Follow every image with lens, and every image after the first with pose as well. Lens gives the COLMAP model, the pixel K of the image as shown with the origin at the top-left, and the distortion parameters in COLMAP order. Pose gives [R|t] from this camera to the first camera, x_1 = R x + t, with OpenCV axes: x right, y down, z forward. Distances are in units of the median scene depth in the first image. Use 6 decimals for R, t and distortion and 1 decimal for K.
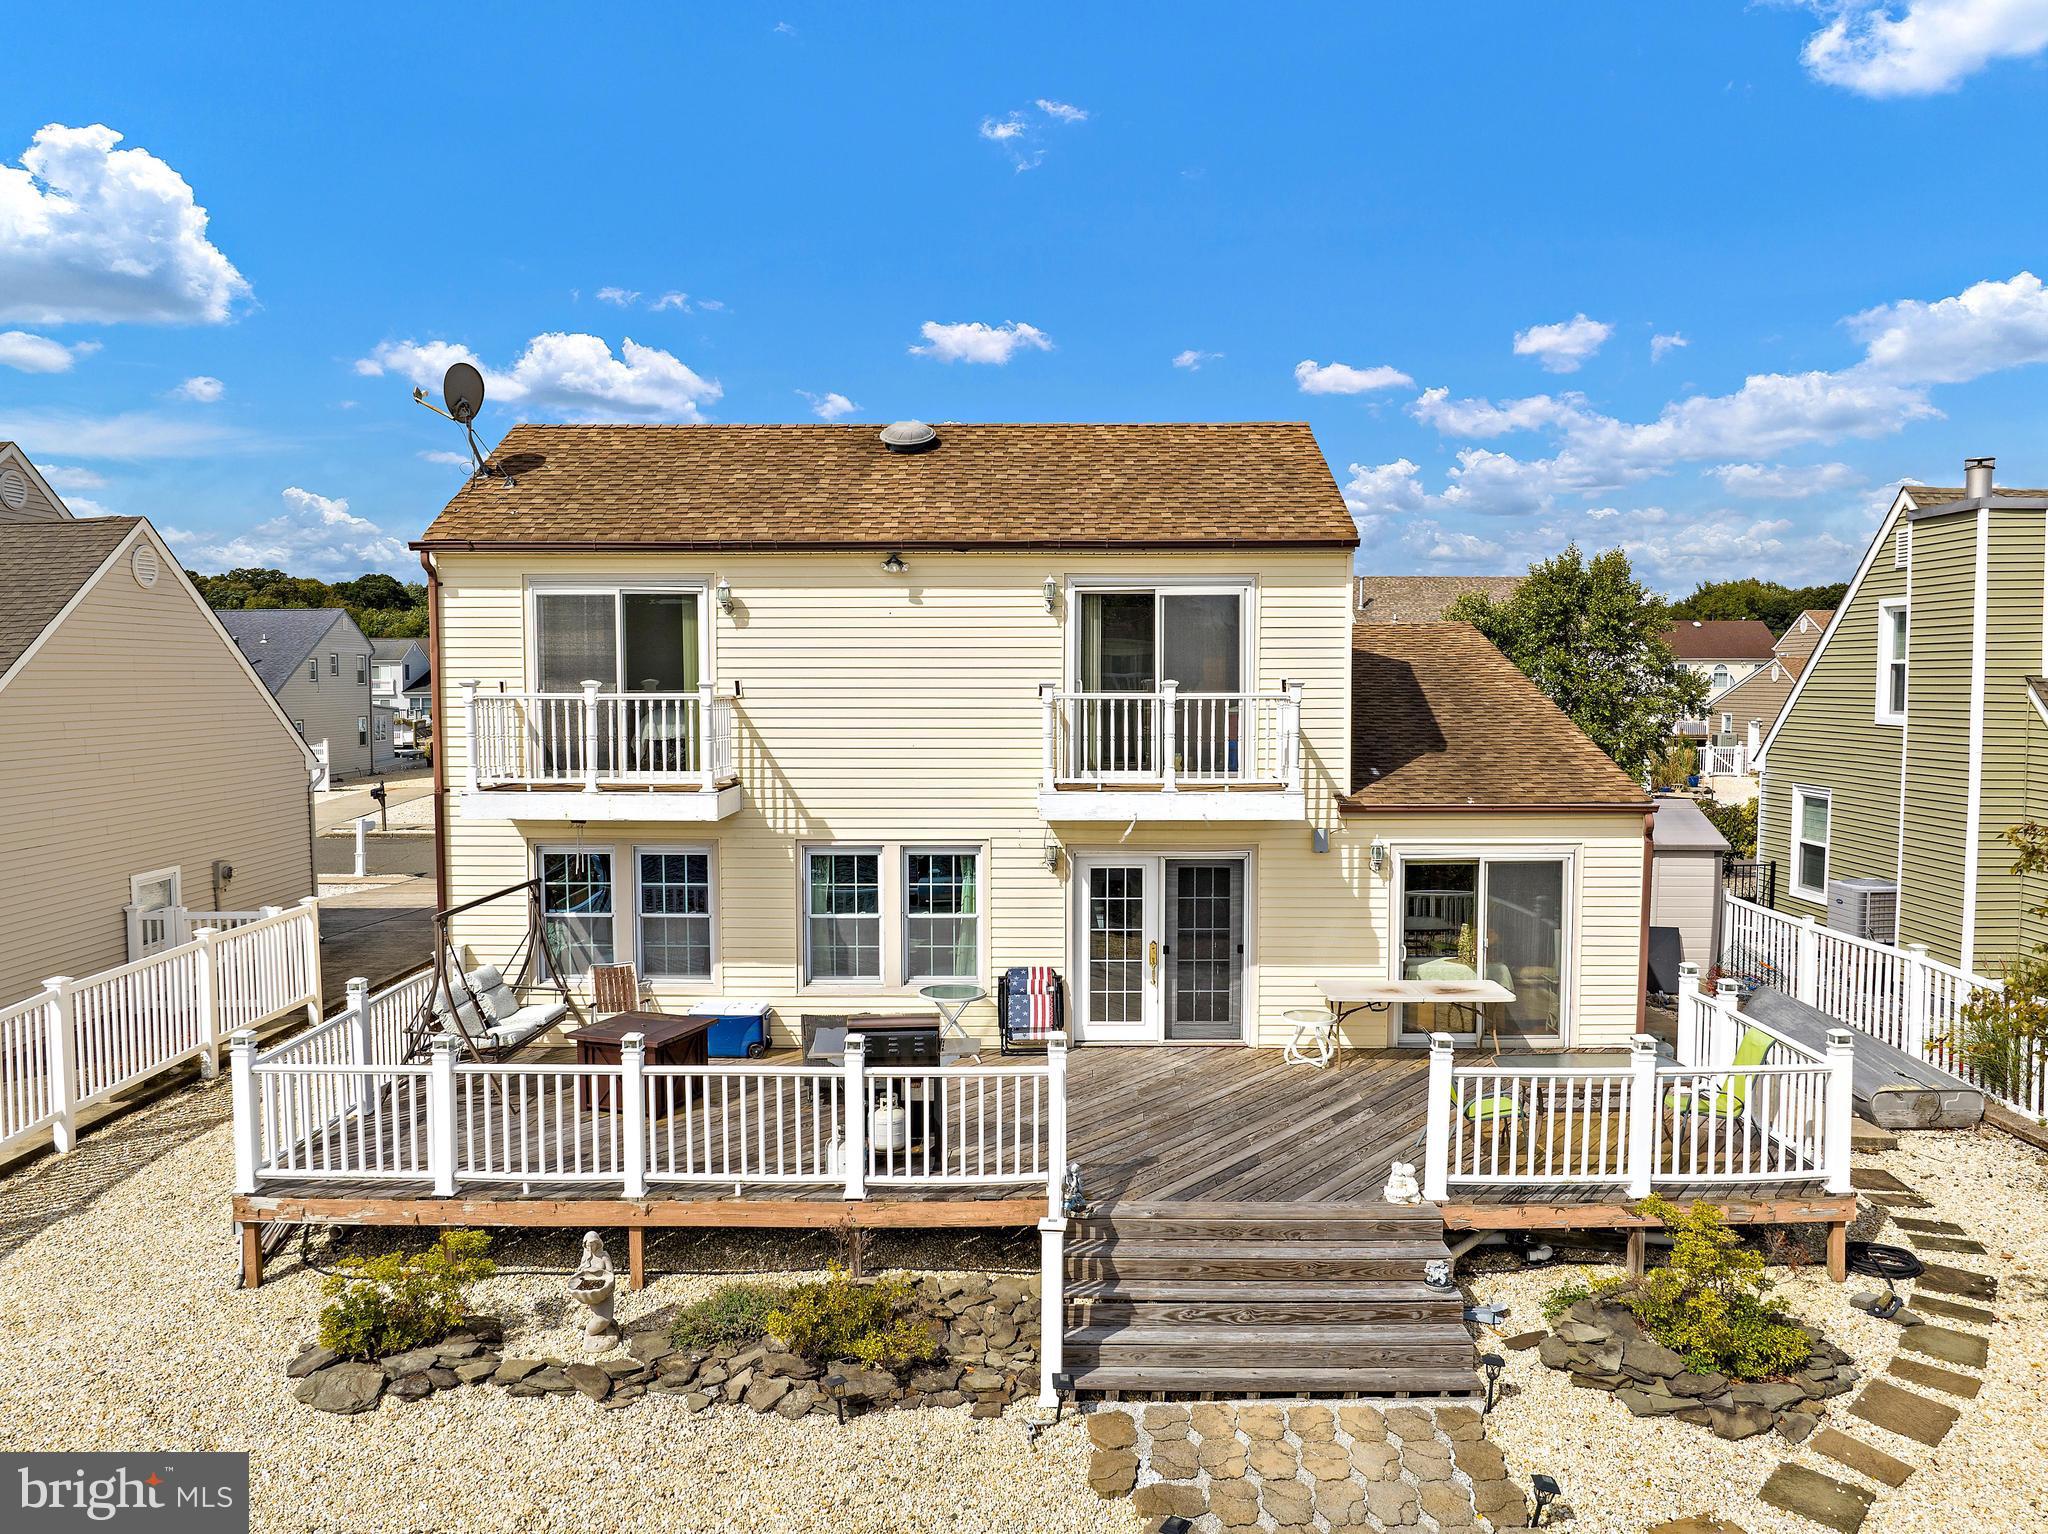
lens RADIAL K [[1460.1, 0, 1026.7], [0, 1460.1, 757.7], [0, 0, 1]] dist [-0.038895, 0.001302]
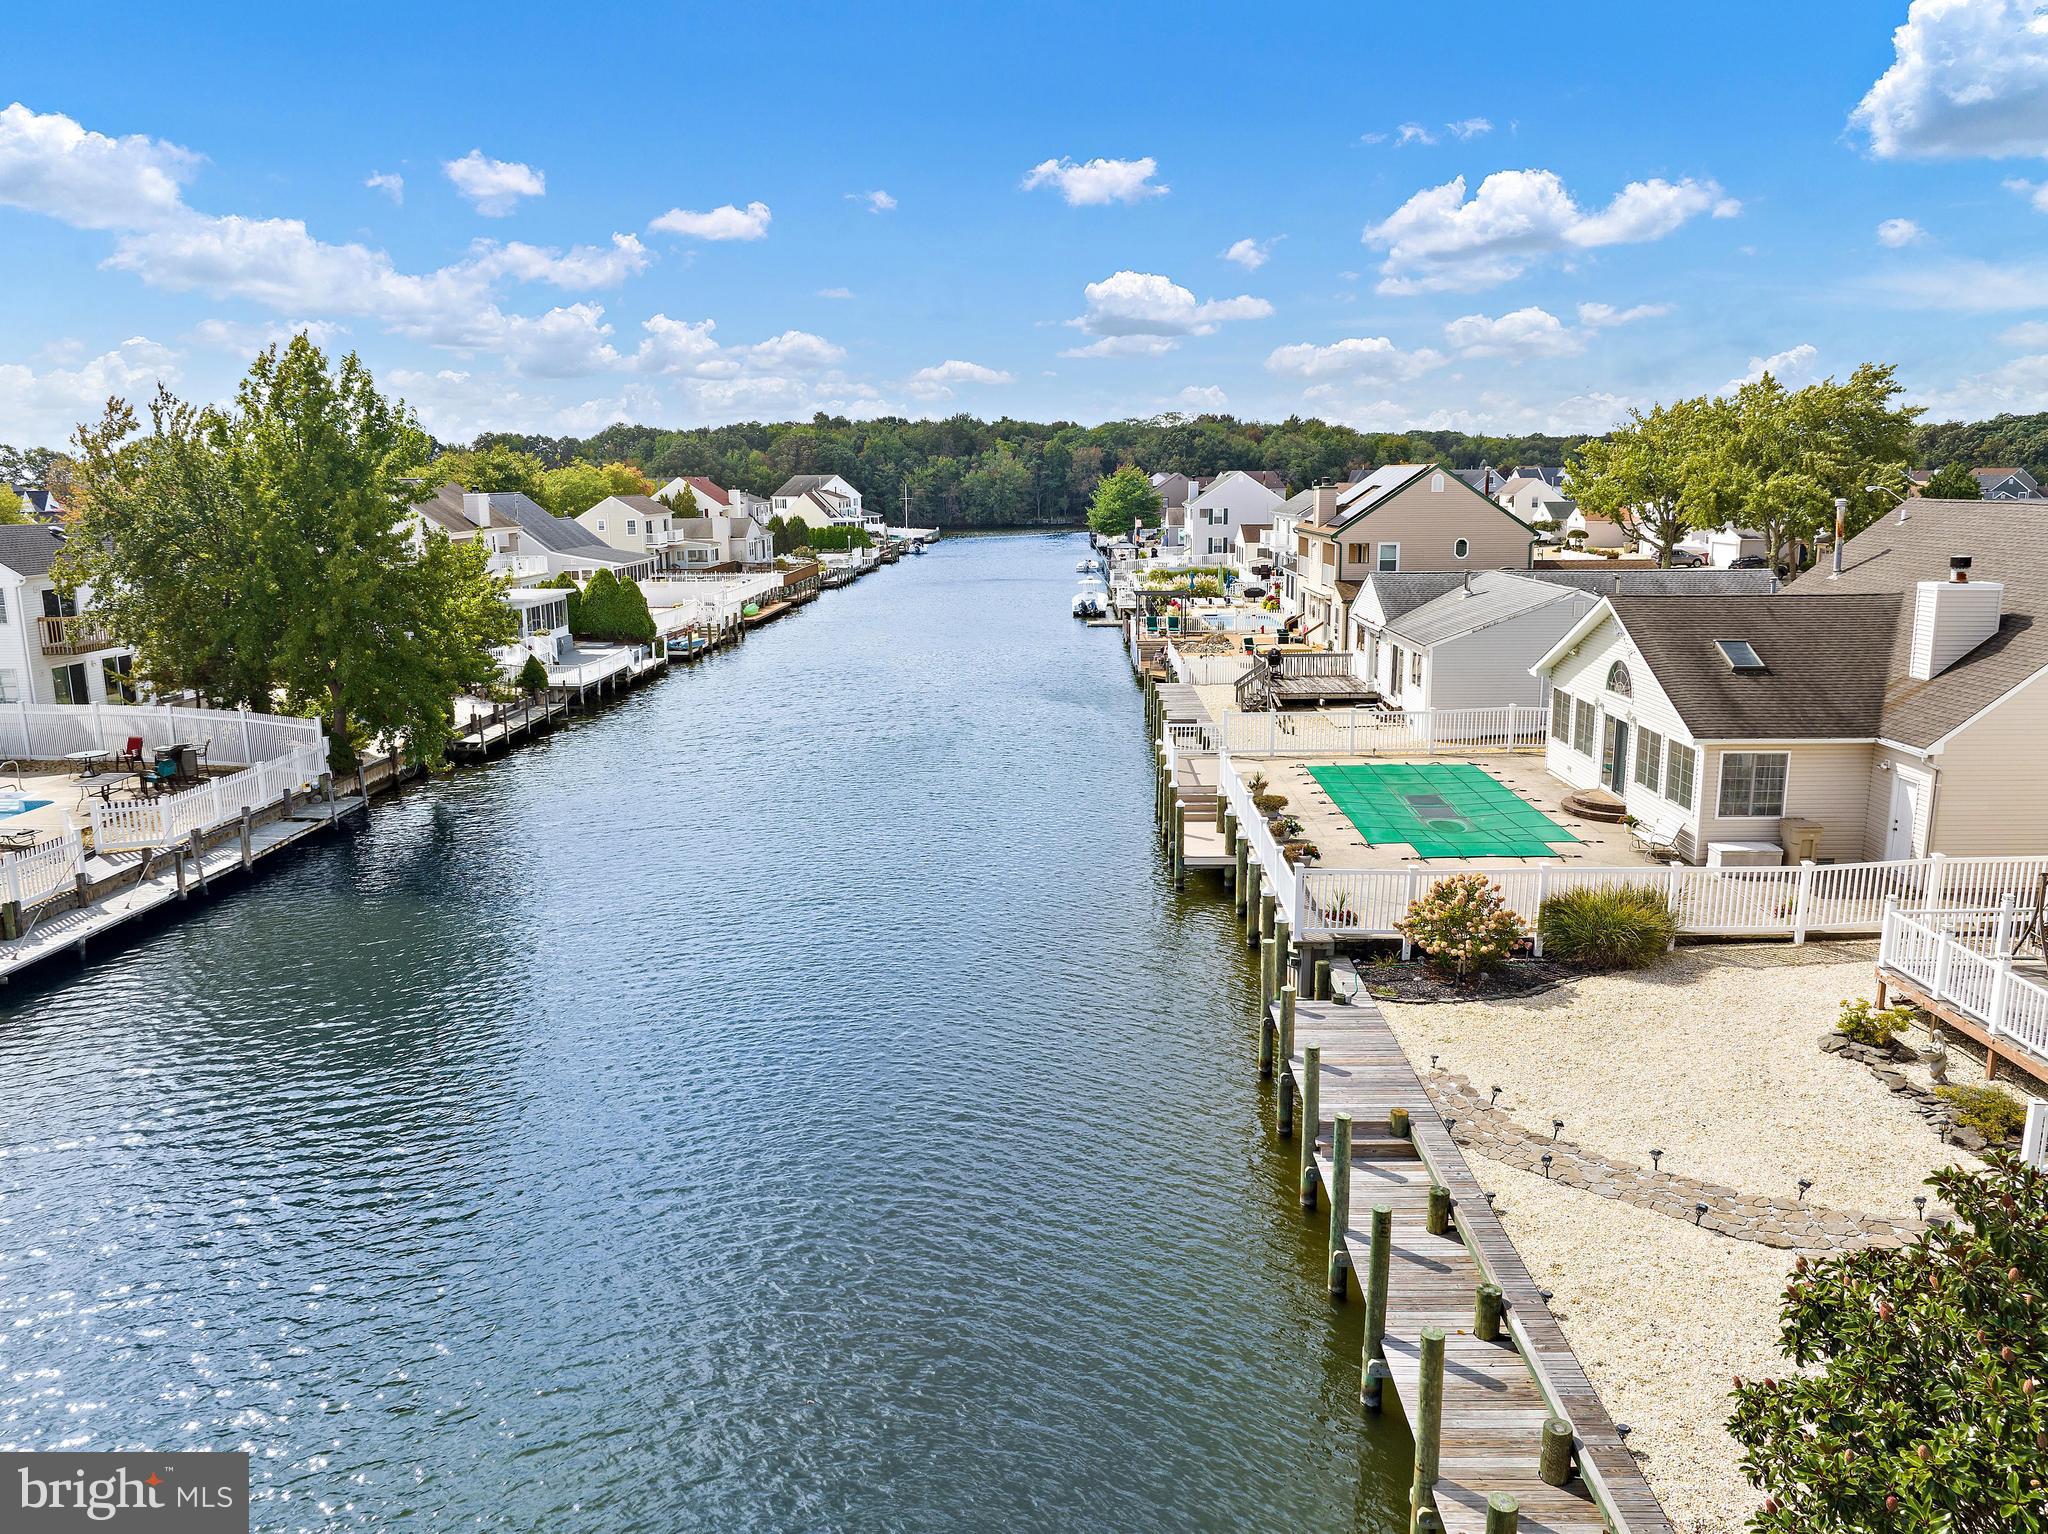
lens RADIAL K [[1460.1, 0, 1030.2], [0, 1460.1, 757.6], [0, 0, 1]] dist [-0.038895, 0.001302]
pose [[-0.012992, 0.190784, -0.981546, 1.156070], [-0.048761, 0.980340, 0.191195, -0.269610], [0.998726, 0.050345, -0.003433, -0.224641]]
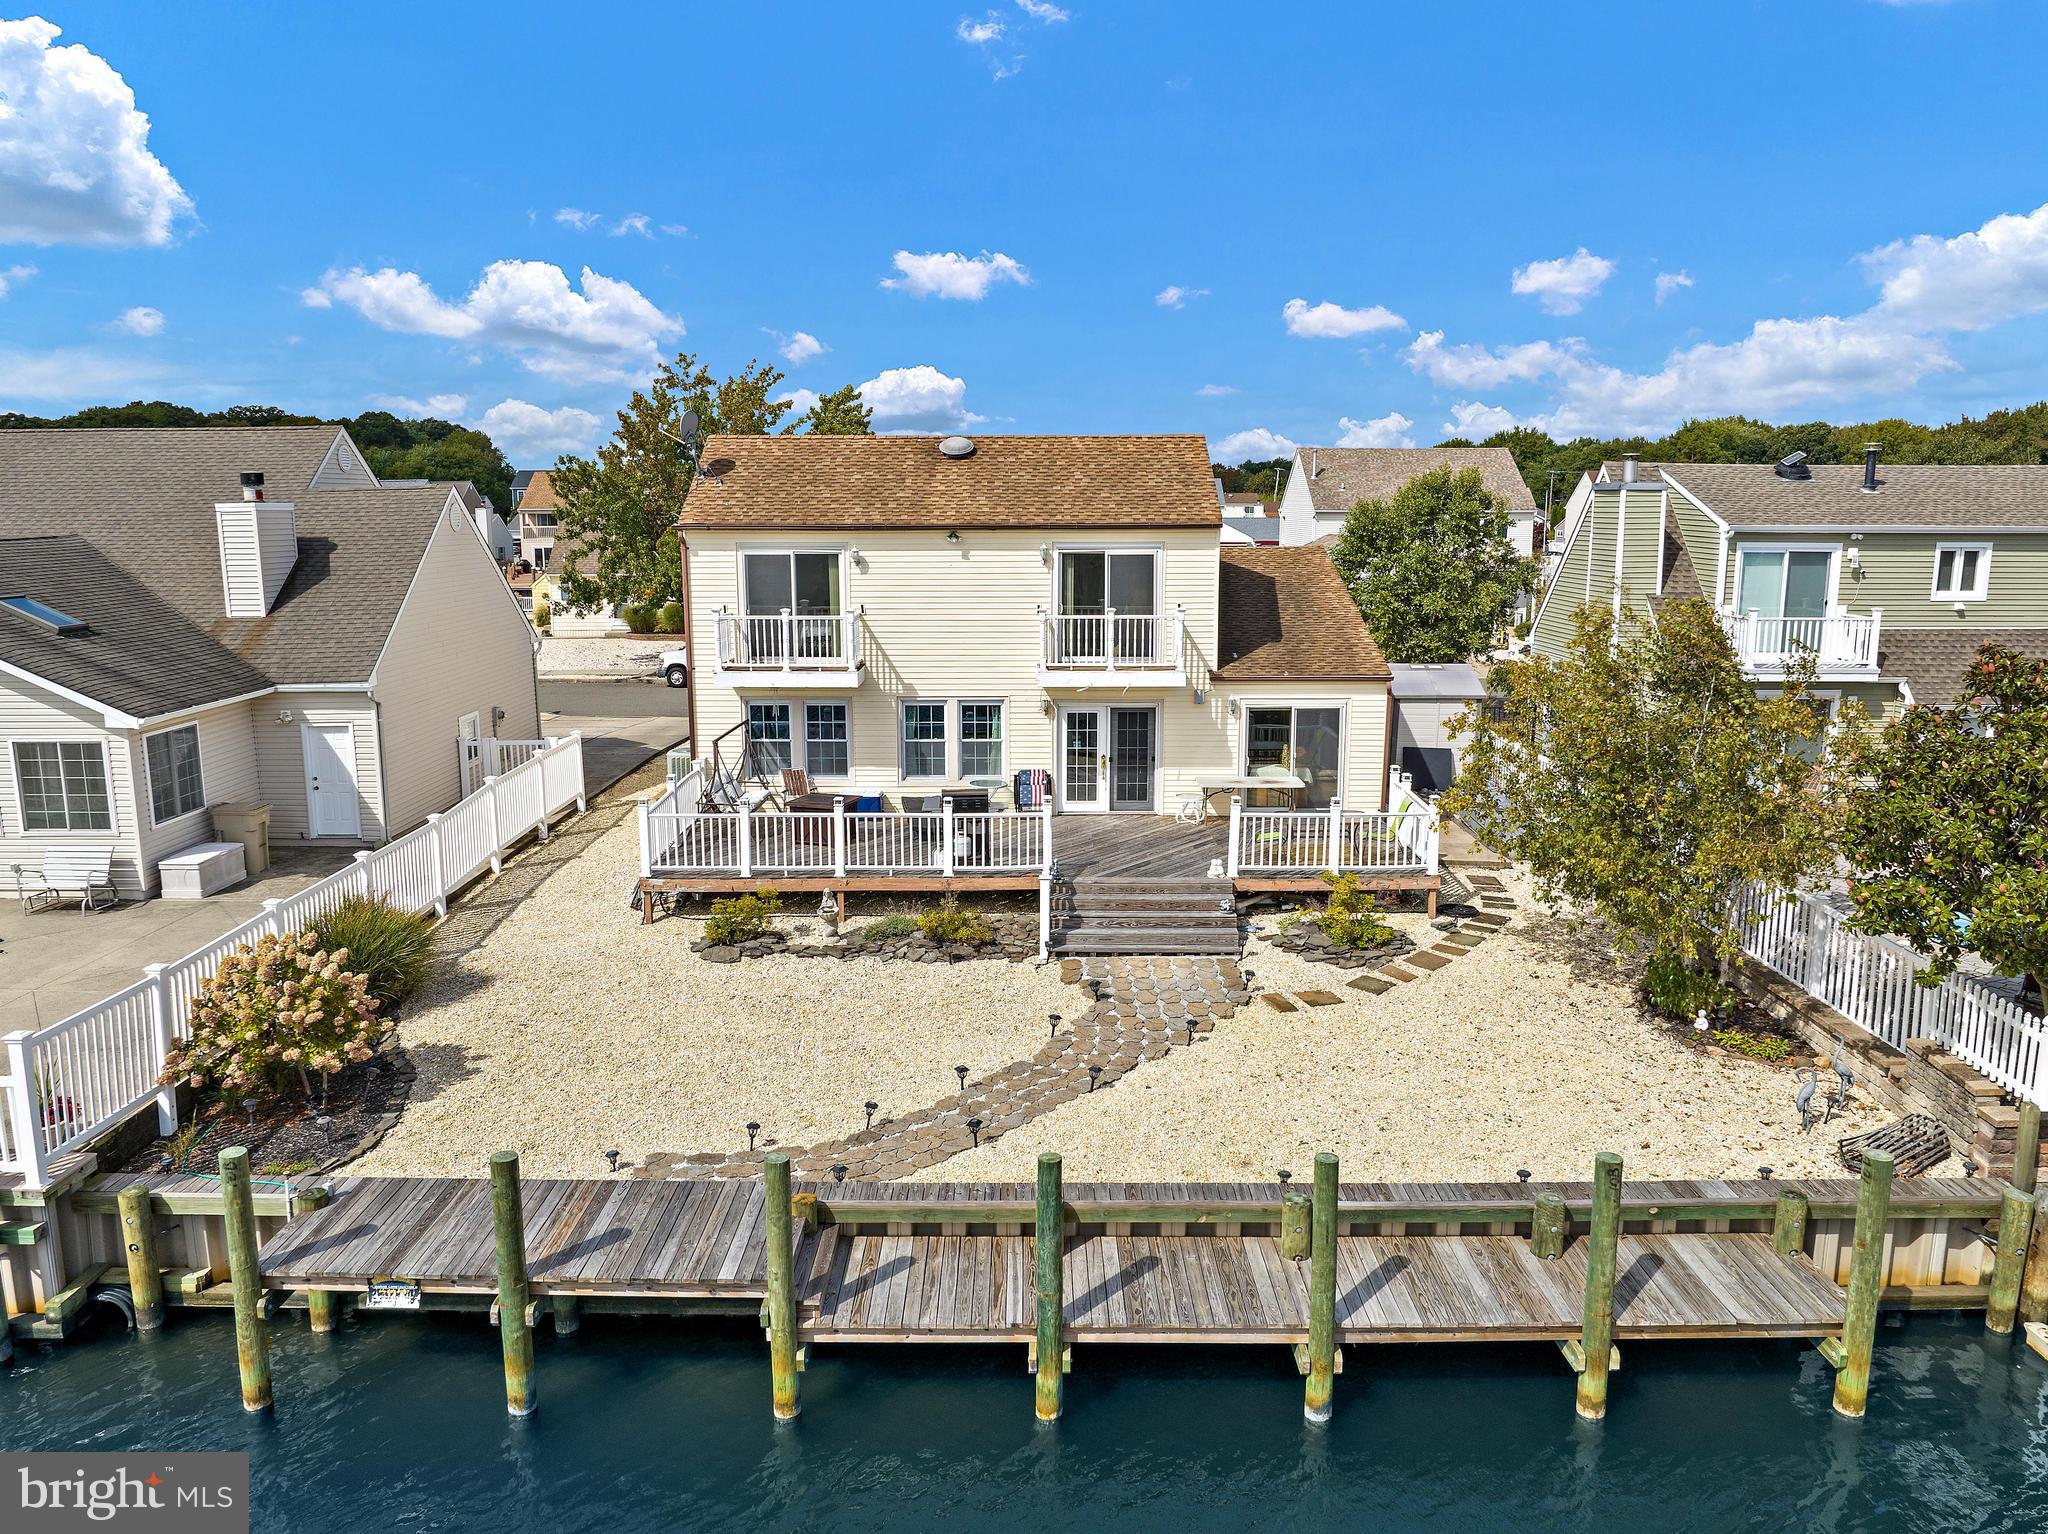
lens RADIAL K [[1460.1, 0, 1033.8], [0, 1460.1, 771.0], [0, 0, 1]] dist [-0.038895, 0.001302]
pose [[0.999954, -0.001970, 0.009377, -0.012673], [0.000783, 0.992161, 0.124966, -0.074111], [-0.009549, -0.124953, 0.992117, -0.749582]]
